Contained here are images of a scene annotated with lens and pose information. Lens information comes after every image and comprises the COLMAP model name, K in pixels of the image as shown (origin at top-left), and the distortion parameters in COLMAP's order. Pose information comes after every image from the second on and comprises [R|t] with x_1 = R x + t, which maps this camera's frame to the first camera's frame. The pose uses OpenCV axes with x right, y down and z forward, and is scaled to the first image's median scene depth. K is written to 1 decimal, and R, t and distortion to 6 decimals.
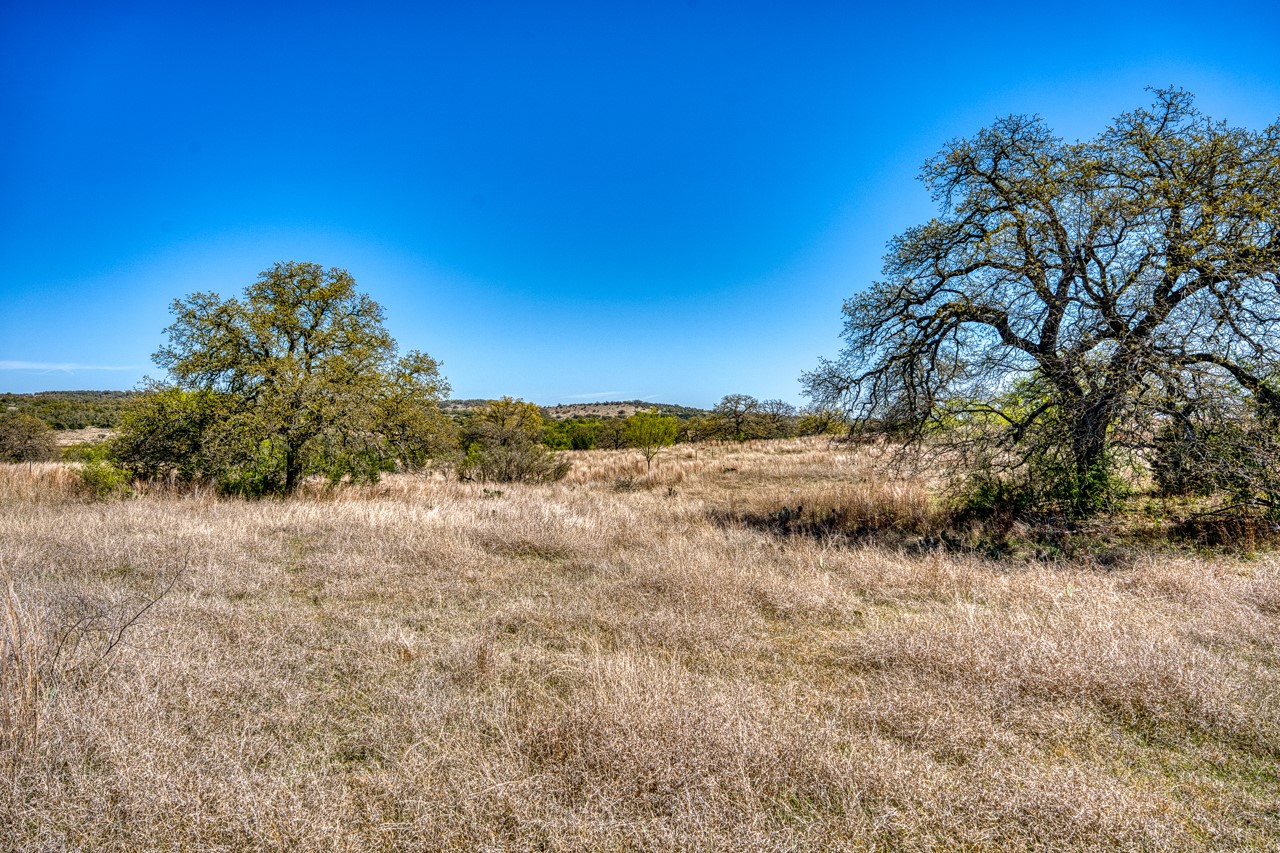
lens RADIAL K [[780.7, 0, 640.0], [0, 780.7, 426.5], [0, 0, 1]] dist [0.005873, 0.001733]
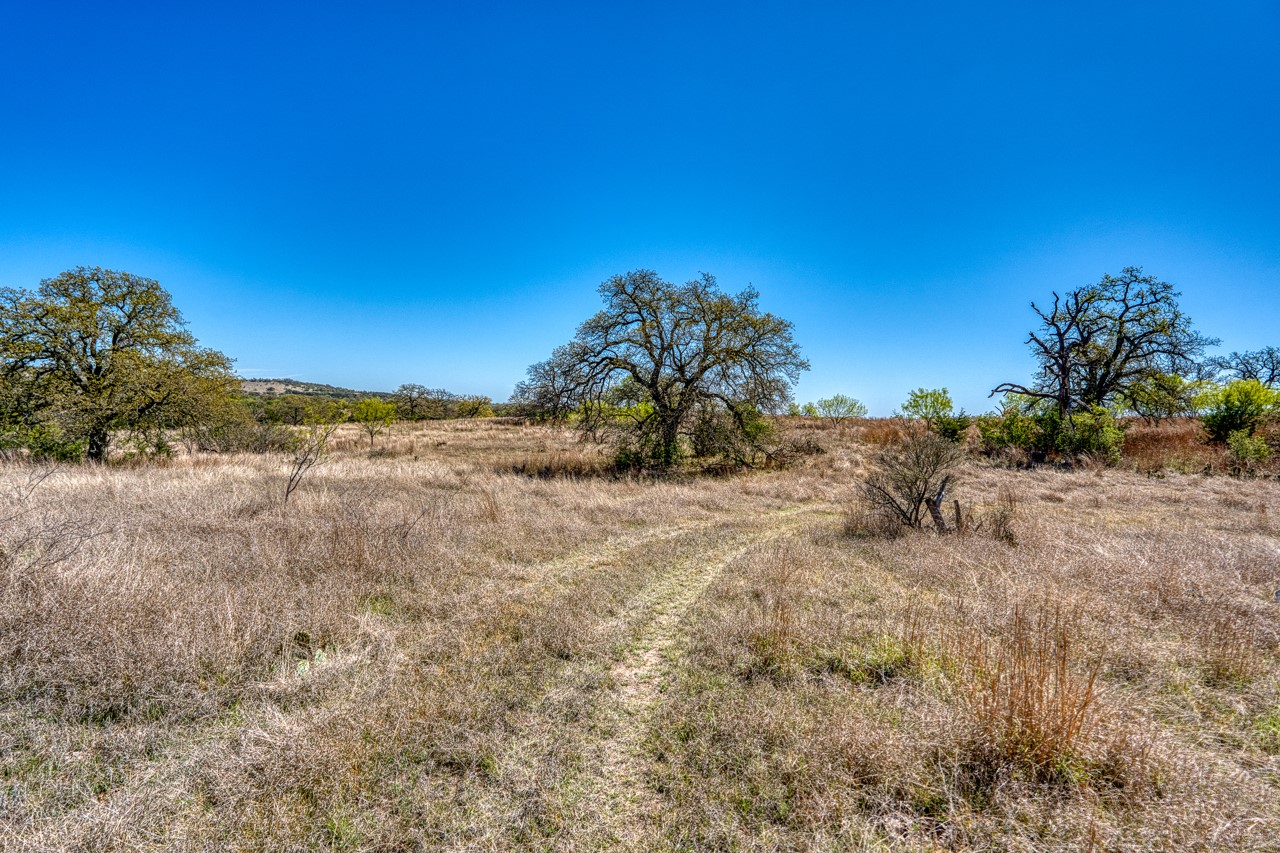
lens RADIAL K [[1105.0, 0, 638.2], [0, 1105.0, 434.7], [0, 0, 1]] dist [0.117582, -0.179330]
pose [[0.834712, 0.006888, 0.550644, -1.079157], [-0.034673, 0.998595, 0.040068, -0.083769], [-0.549594, -0.052538, 0.833778, -1.362679]]
